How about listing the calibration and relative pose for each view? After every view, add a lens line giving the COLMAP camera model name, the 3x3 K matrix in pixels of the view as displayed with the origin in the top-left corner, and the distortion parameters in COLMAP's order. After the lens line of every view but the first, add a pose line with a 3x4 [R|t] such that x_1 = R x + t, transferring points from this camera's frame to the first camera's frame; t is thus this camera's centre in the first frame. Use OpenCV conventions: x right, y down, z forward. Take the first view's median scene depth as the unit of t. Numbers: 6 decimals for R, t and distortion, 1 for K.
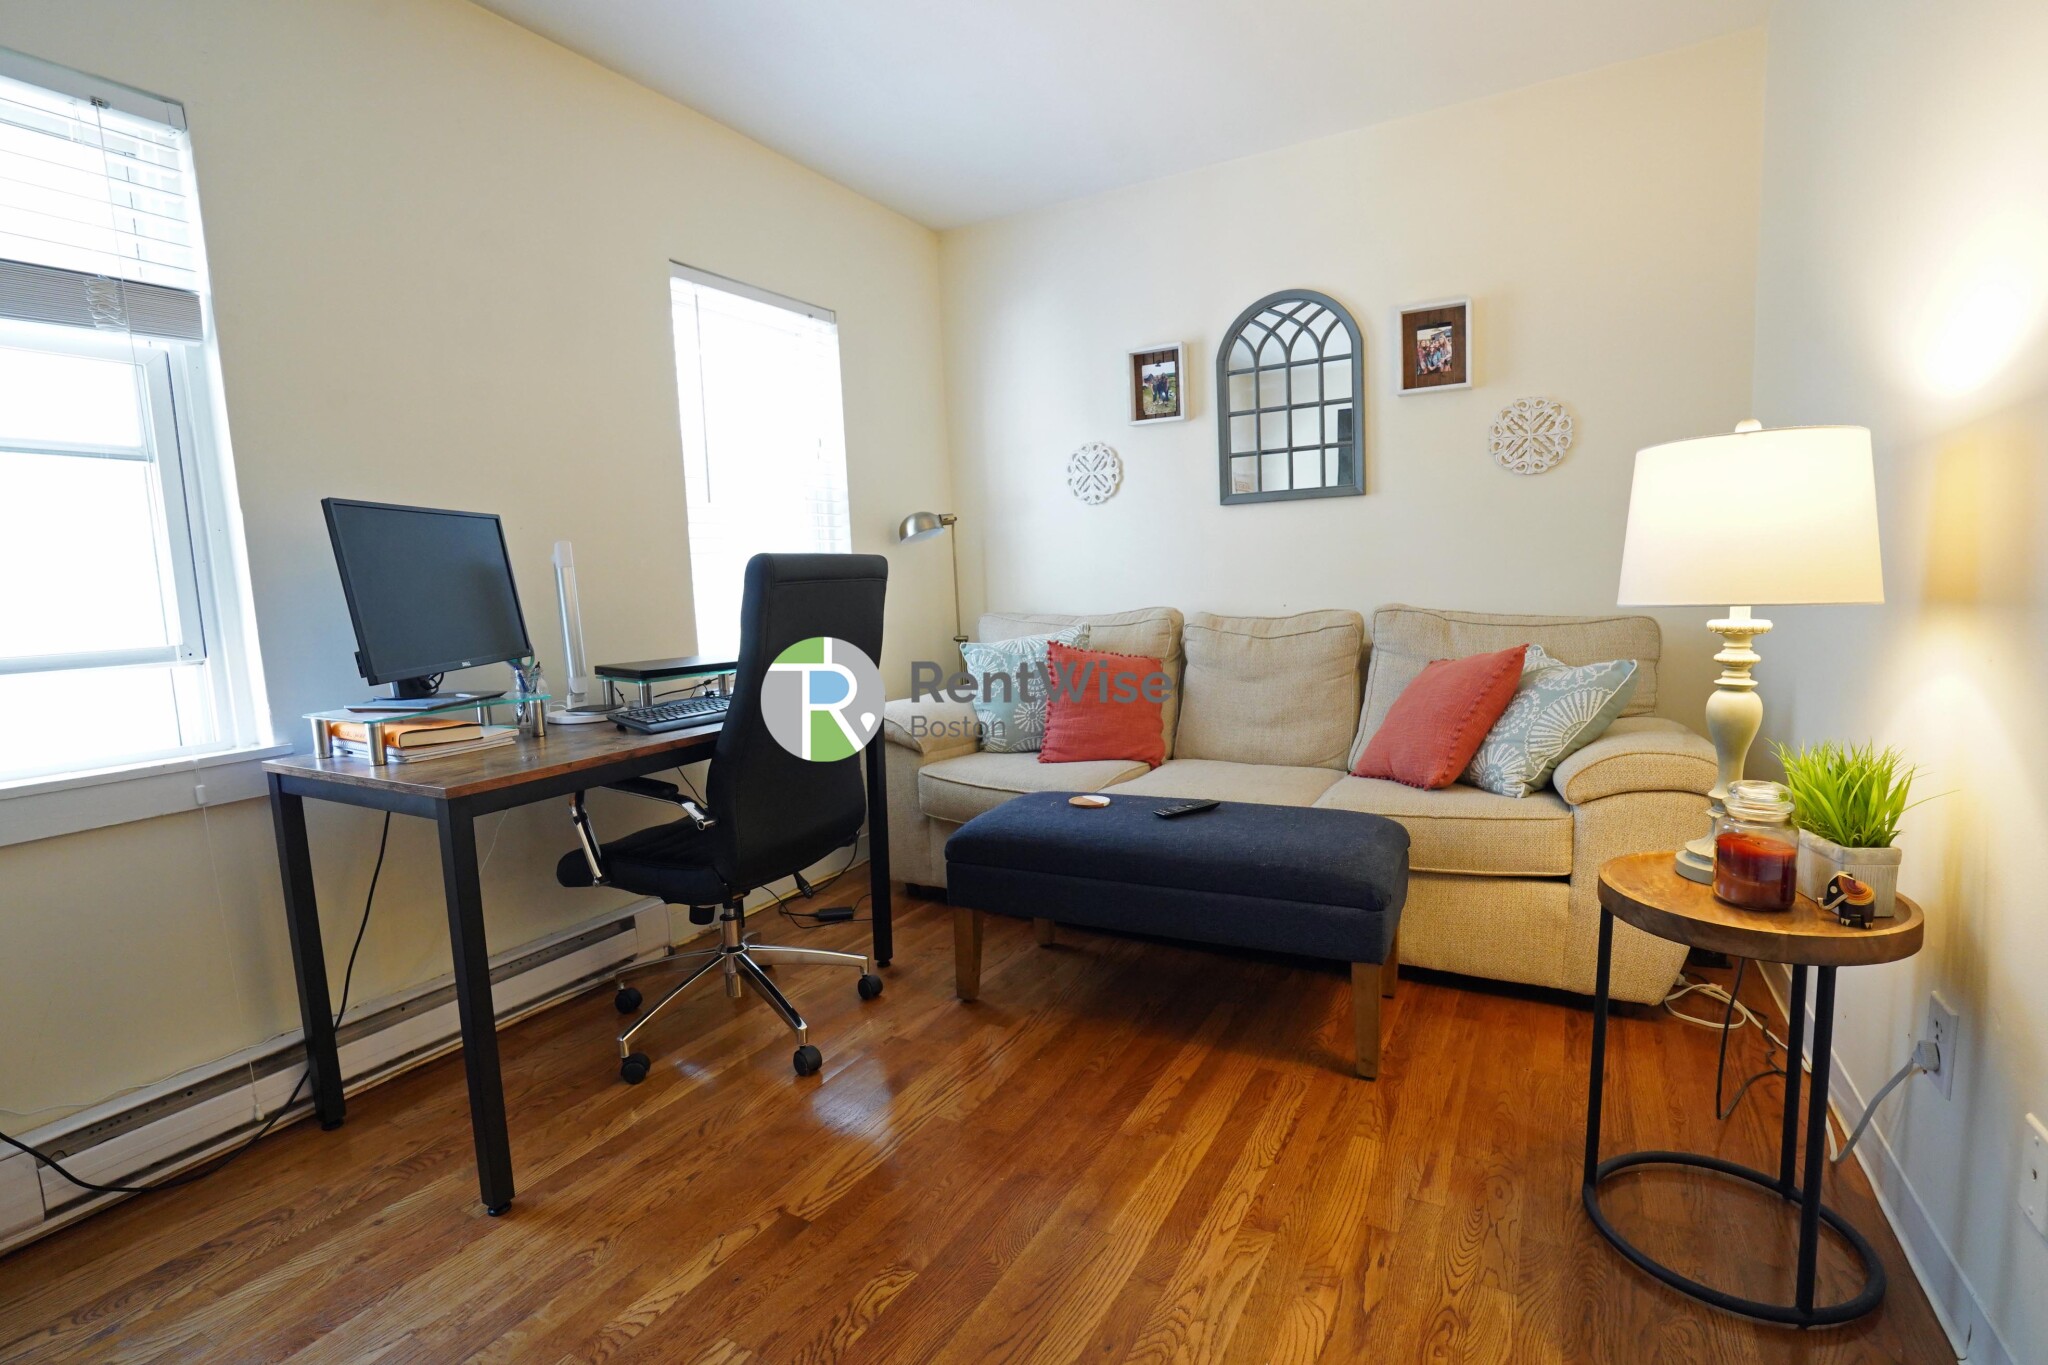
lens RADIAL K [[944.8, 0, 1039.2], [0, 944.8, 682.3], [0, 0, 1]] dist [-0.051112, 0.015786]
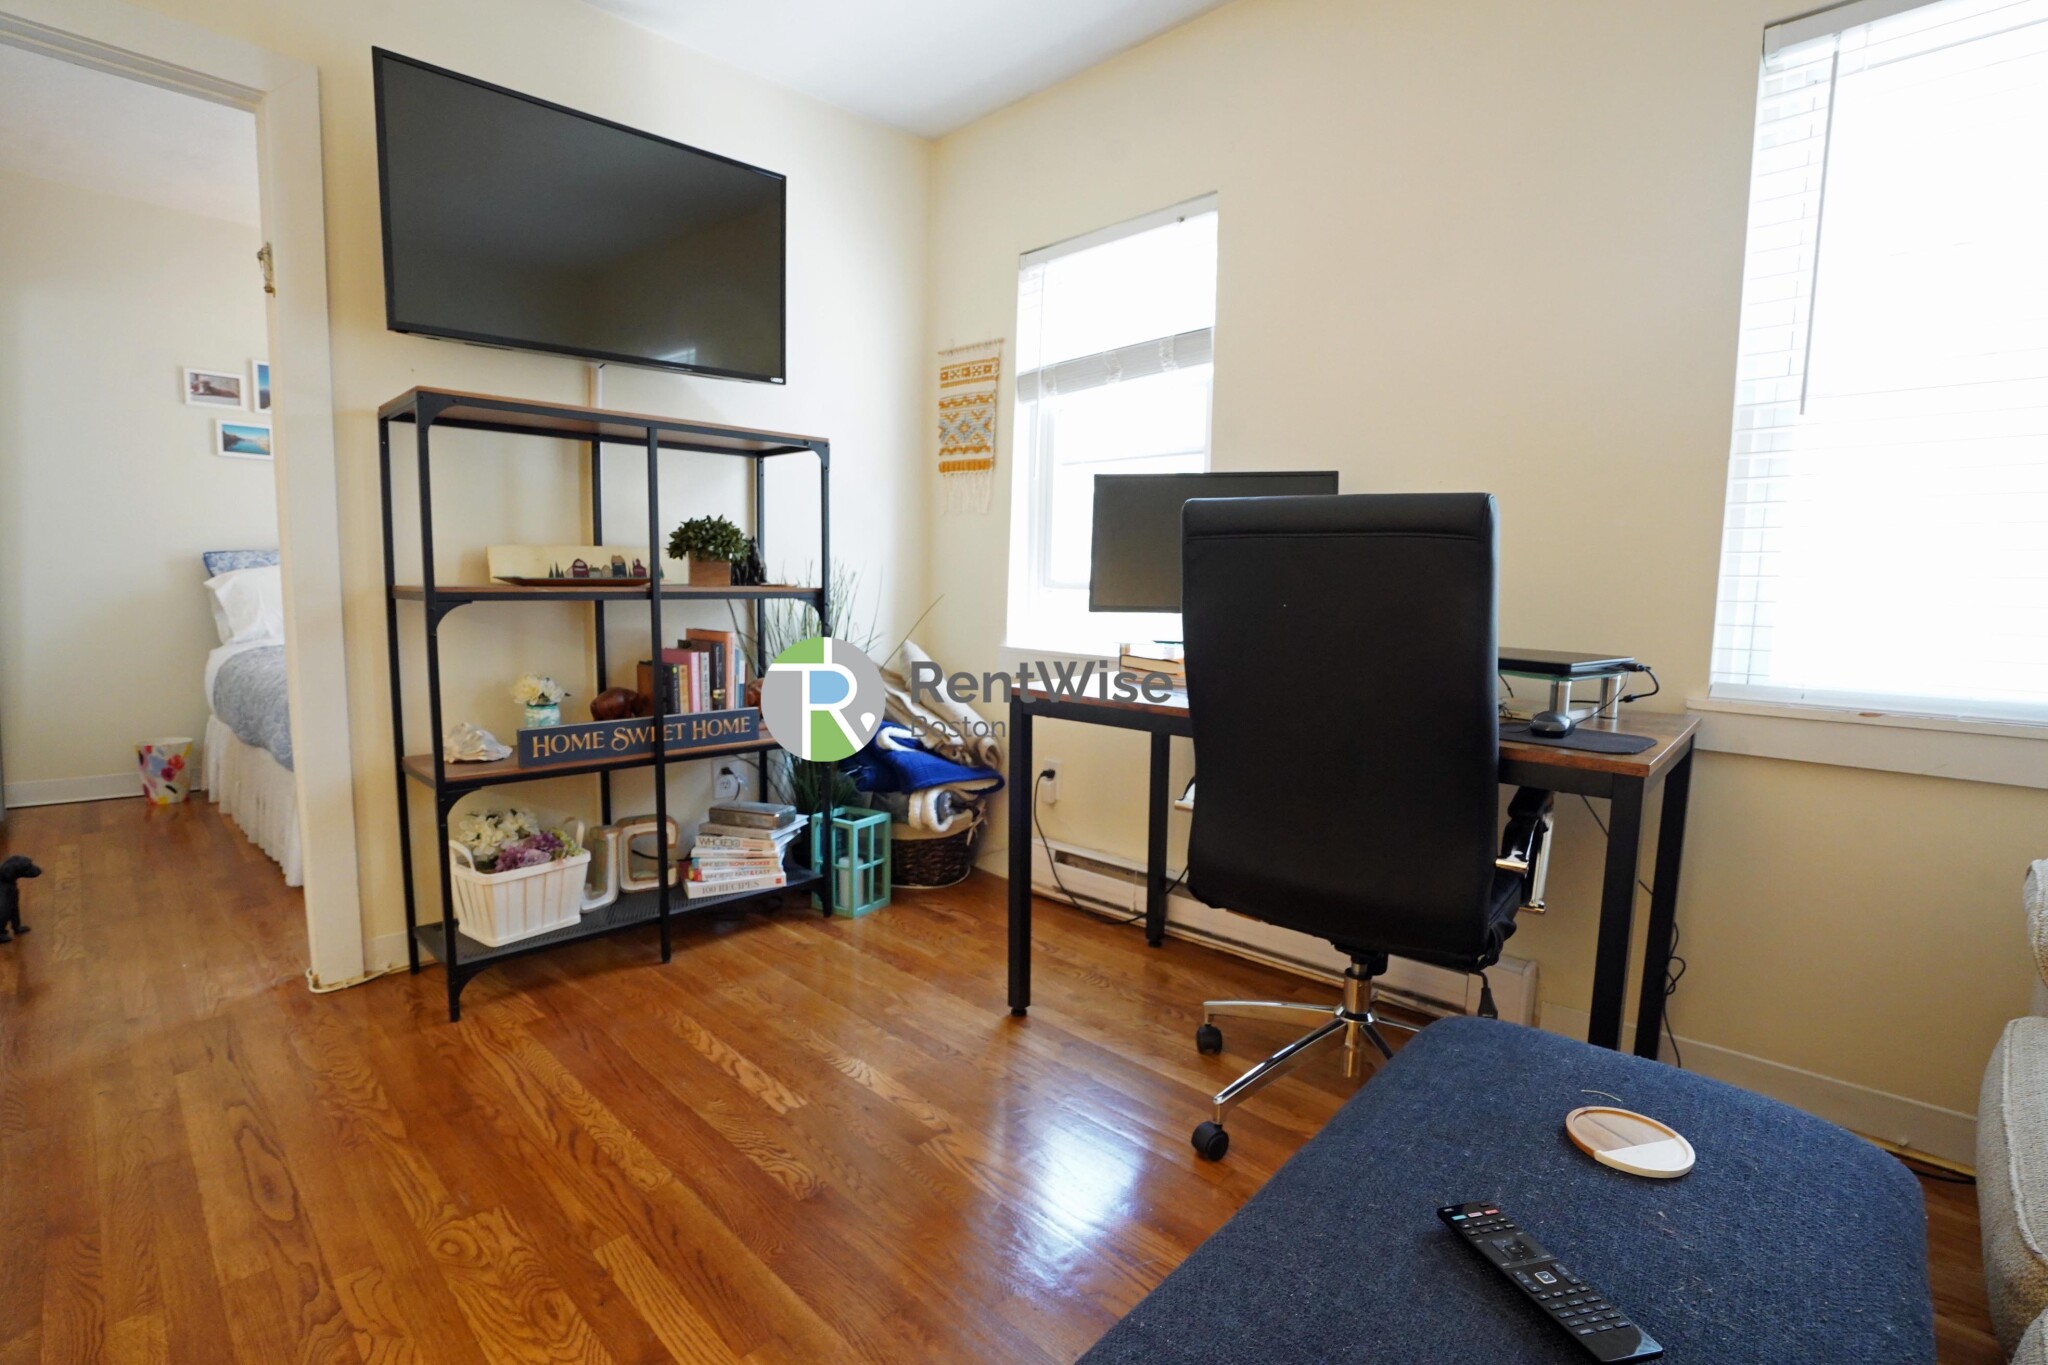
lens RADIAL K [[944.8, 0, 1039.2], [0, 944.8, 682.3], [0, 0, 1]] dist [-0.051112, 0.015786]
pose [[-0.238576, 0.140862, -0.960853, 0.582794], [-0.120786, 0.977437, 0.173284, -0.127548], [0.963583, 0.157399, -0.216179, 1.096528]]
